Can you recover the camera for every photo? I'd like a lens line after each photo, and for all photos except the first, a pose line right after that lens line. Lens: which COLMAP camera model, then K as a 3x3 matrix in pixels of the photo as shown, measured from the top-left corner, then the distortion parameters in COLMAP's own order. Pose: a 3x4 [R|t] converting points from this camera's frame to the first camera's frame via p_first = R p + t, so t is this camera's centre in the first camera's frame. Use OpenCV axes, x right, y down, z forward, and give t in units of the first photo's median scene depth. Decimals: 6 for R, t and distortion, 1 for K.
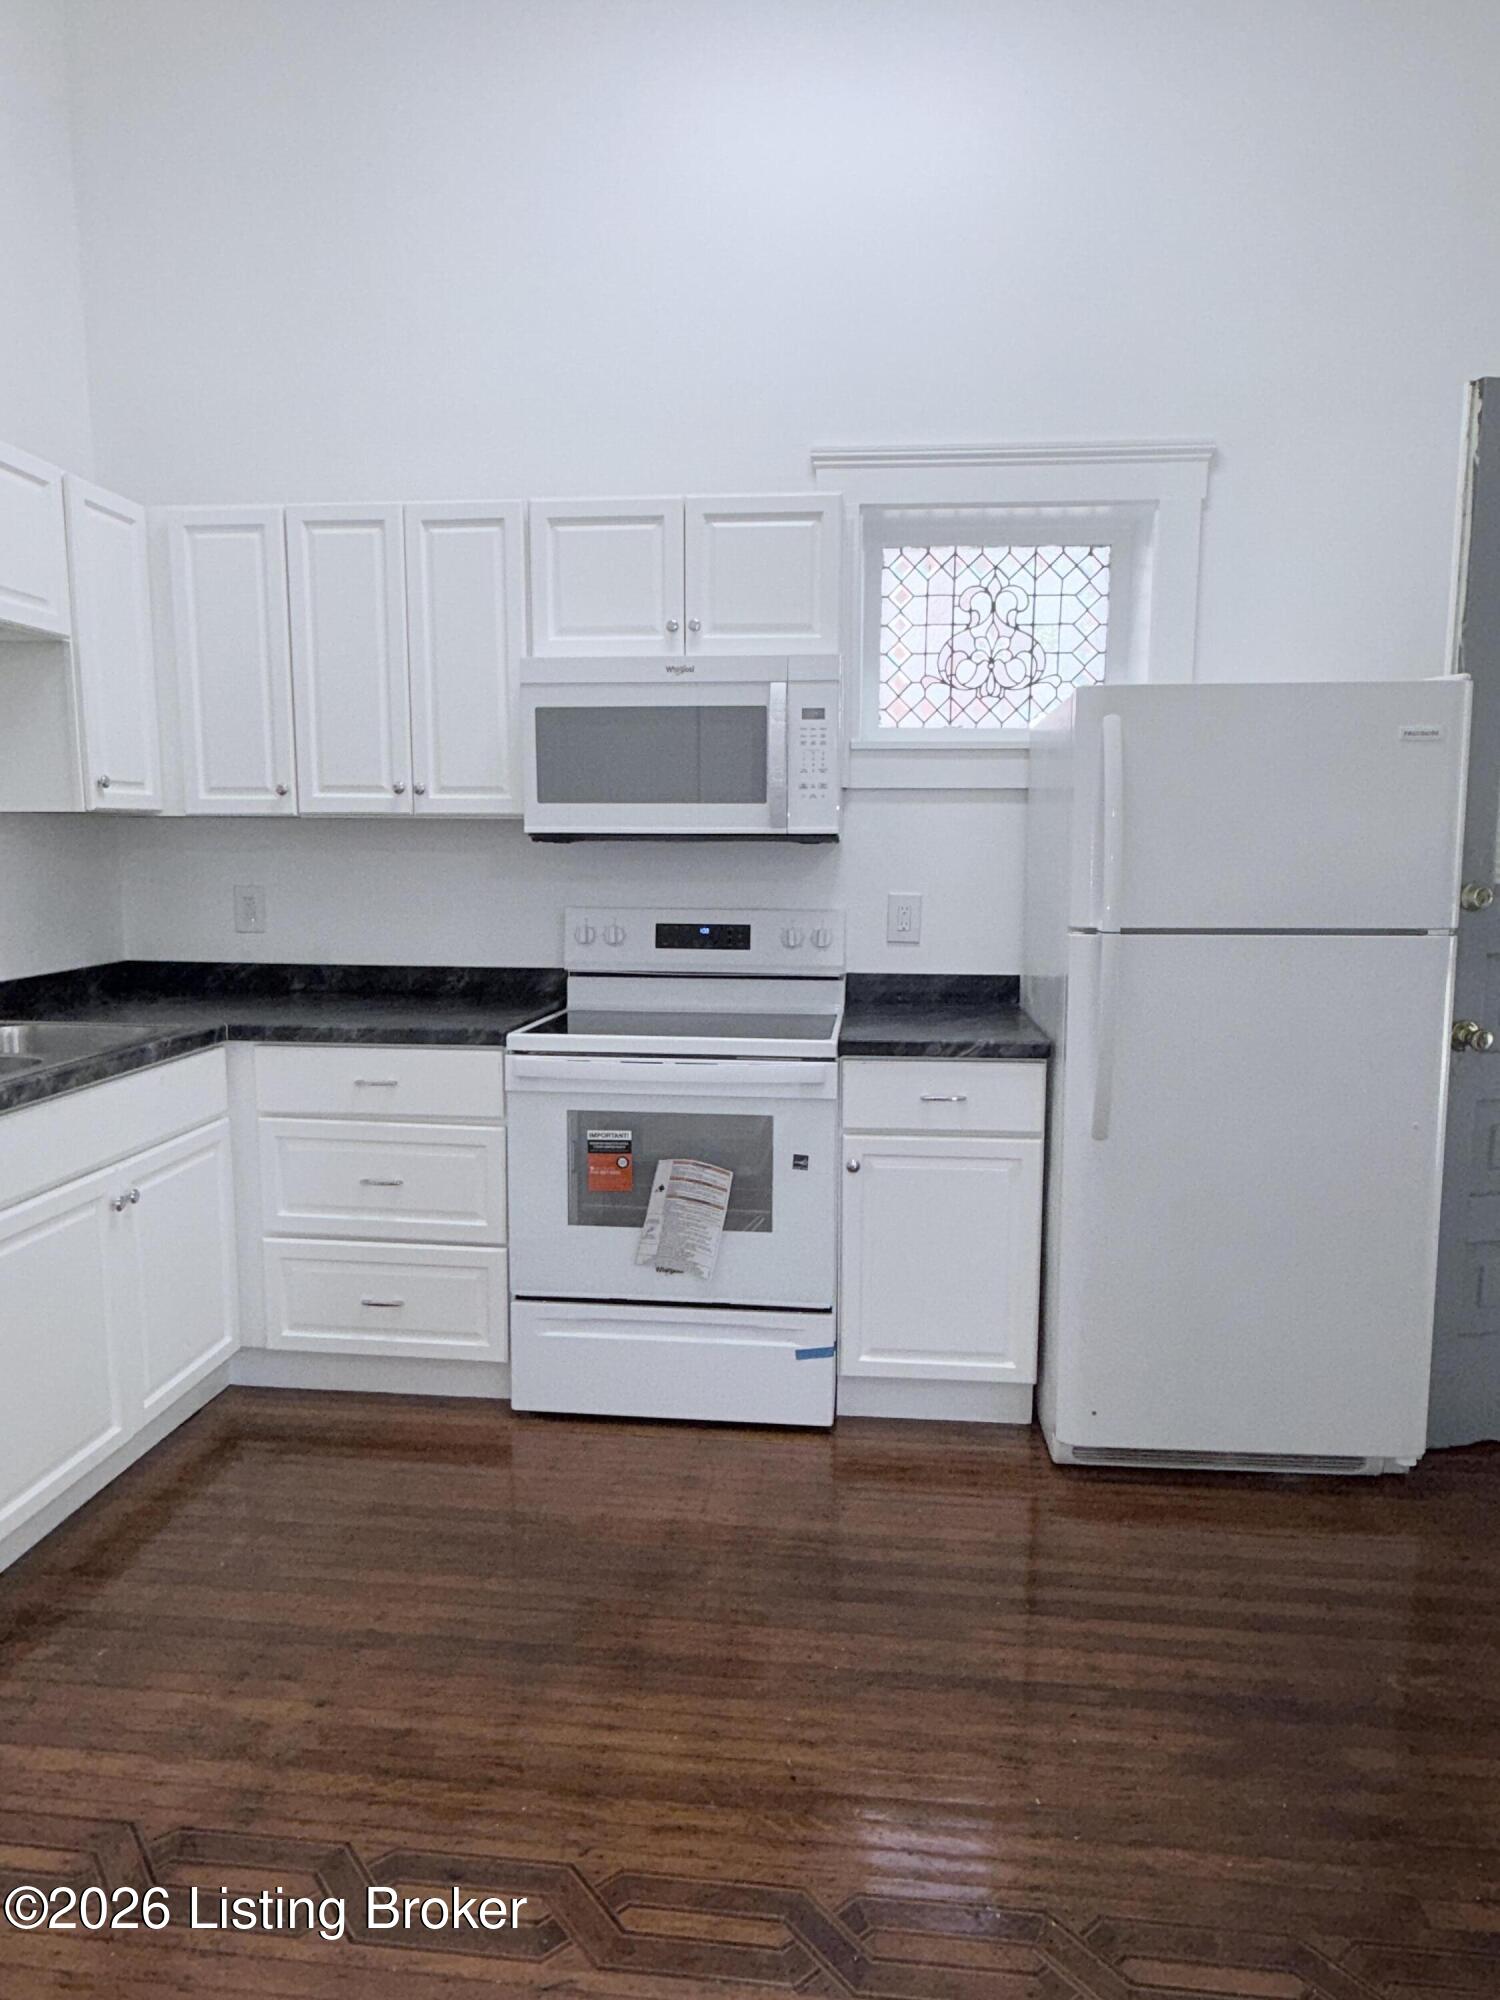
lens RADIAL K [[1232.7, 0, 750.0], [0, 1232.7, 1000.0], [0, 0, 1]] dist [-0.000207, 0.000949]
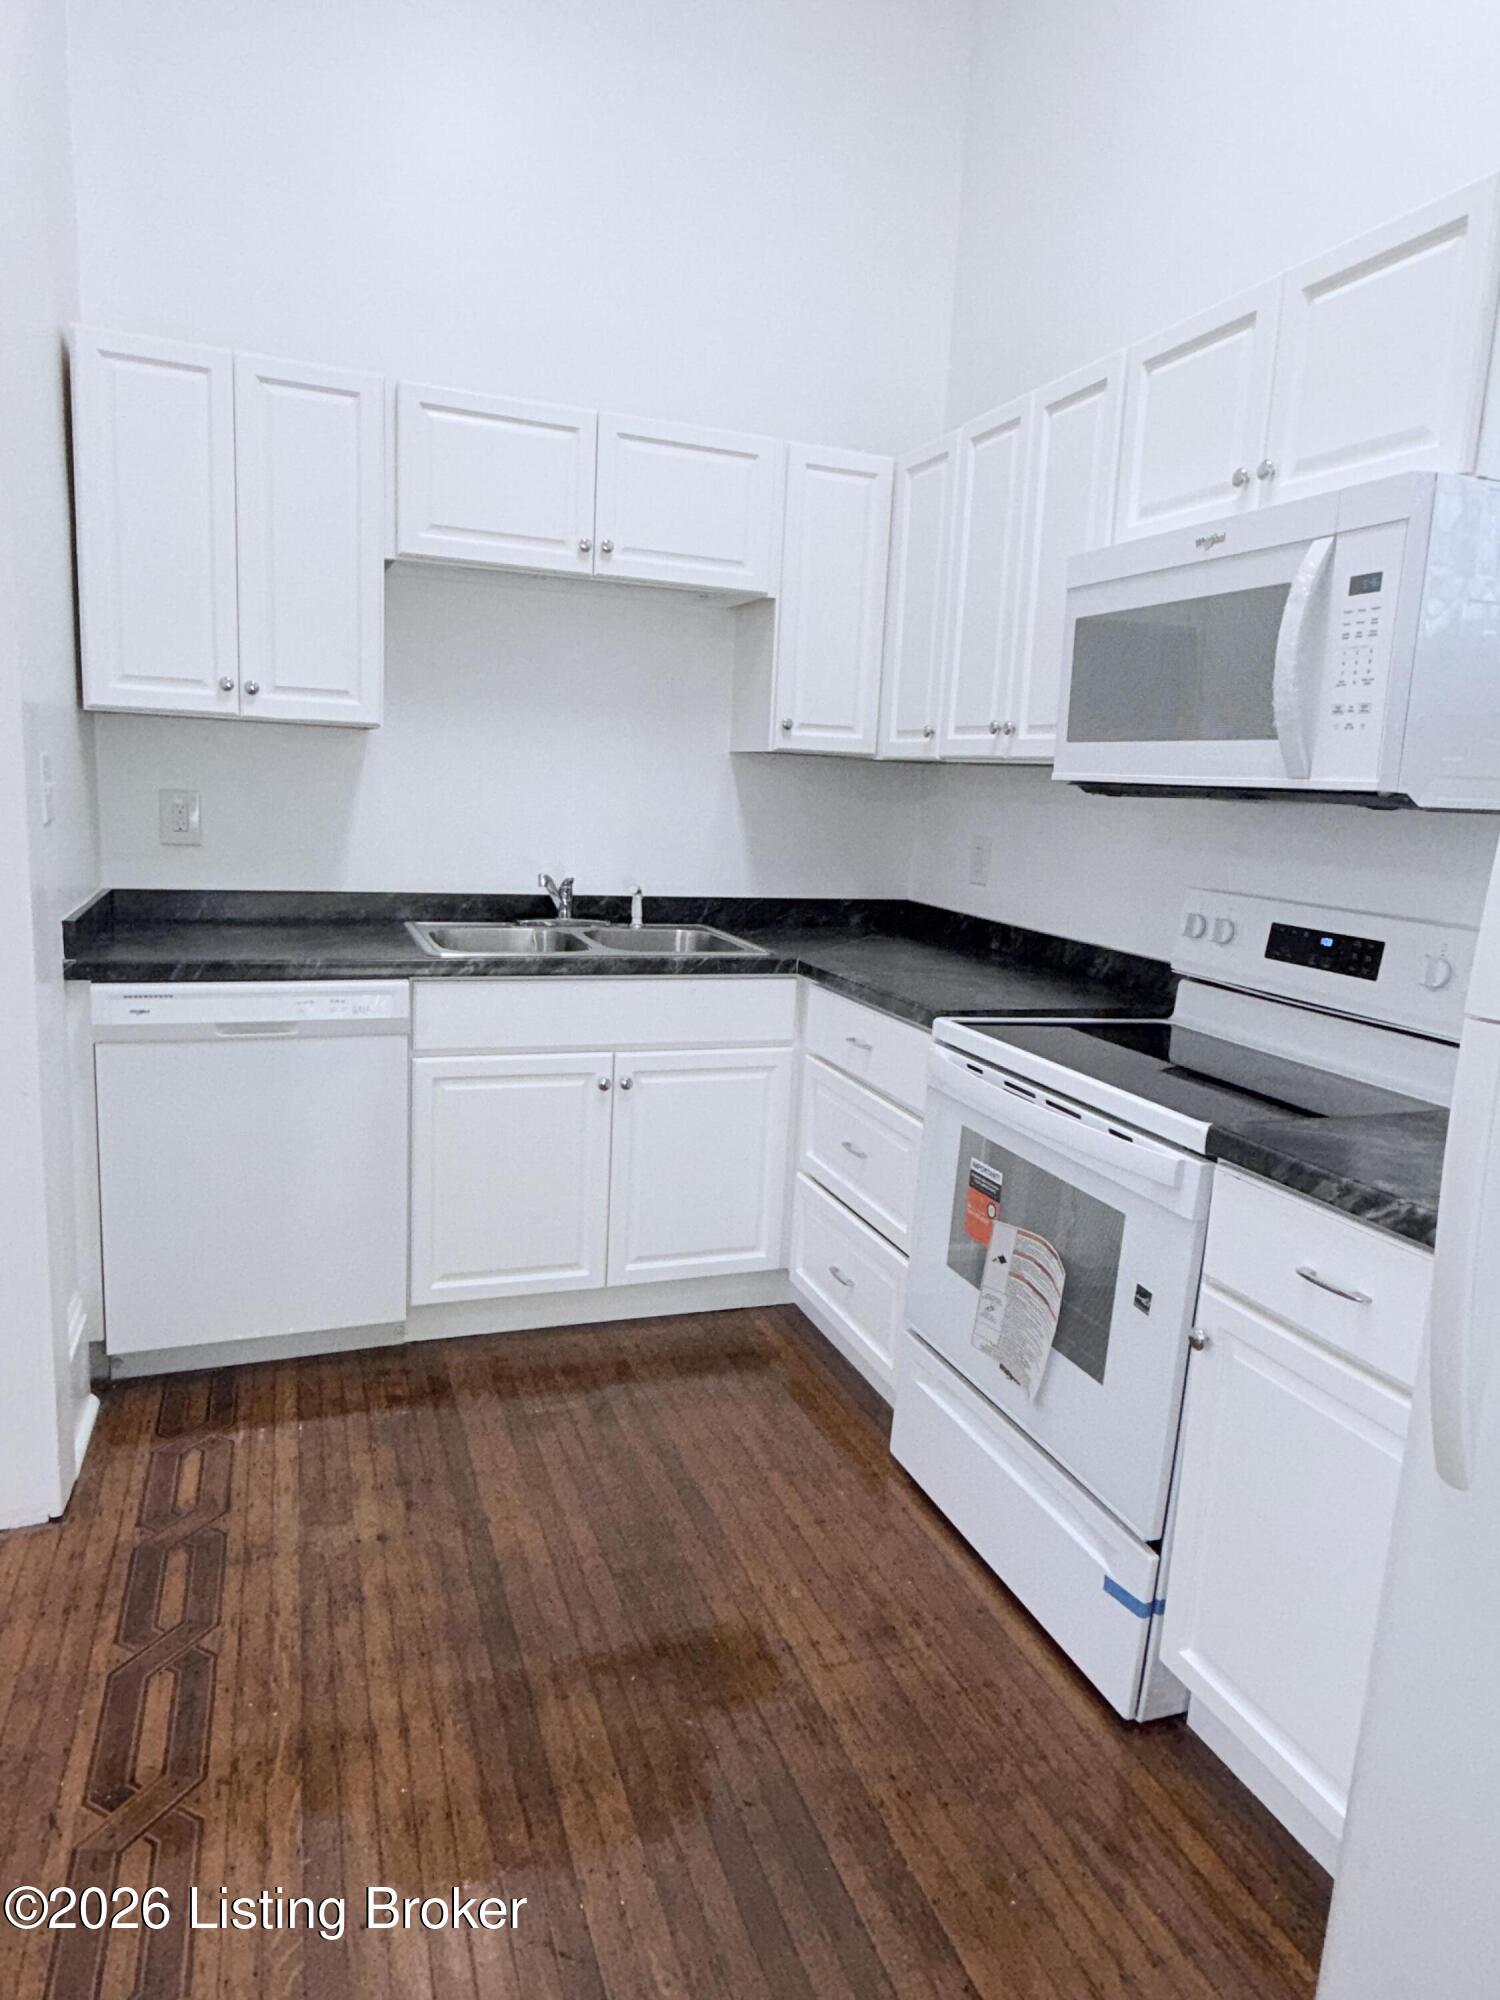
lens RADIAL K [[1231.2, 0, 753.8], [0, 1231.2, 990.6], [0, 0, 1]] dist [0.006355, 0.002682]
pose [[0.445881, 0.171139, -0.878579, 0.472566], [-0.164961, 0.980450, 0.107265, -0.058936], [0.879760, 0.097104, 0.465396, 0.496763]]
